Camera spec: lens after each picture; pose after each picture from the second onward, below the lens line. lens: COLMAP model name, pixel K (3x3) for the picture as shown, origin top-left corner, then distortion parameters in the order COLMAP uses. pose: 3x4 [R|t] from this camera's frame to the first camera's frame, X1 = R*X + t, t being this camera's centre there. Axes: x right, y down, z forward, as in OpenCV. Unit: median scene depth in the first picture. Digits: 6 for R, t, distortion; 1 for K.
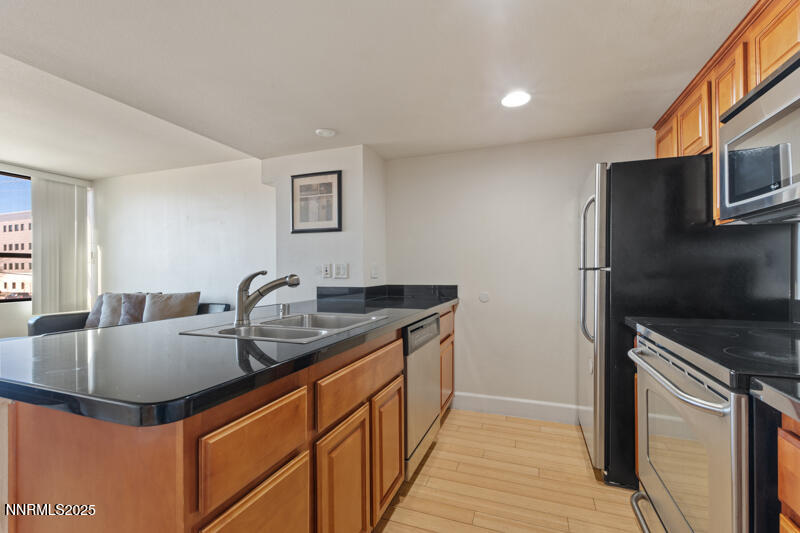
lens RADIAL K [[363.7, 0, 399.9], [0, 363.7, 272.2], [0, 0, 1]] dist [0.013731, -0.000838]
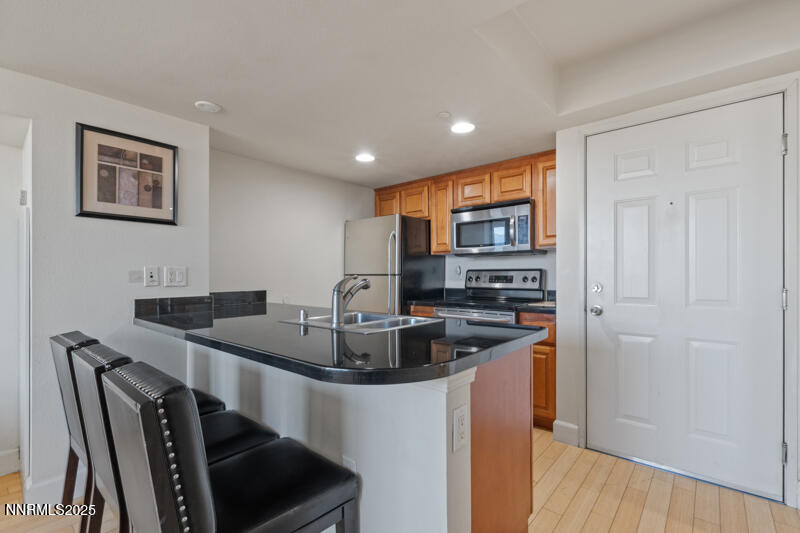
lens RADIAL K [[363.7, 0, 398.3], [0, 363.7, 271.8], [0, 0, 1]] dist [0.013731, -0.000838]
pose [[0.334514, 0.008208, 0.942355, -0.654098], [0.006566, 0.999917, -0.011040, -0.002444], [-0.942368, 0.009881, 0.334432, 0.265778]]
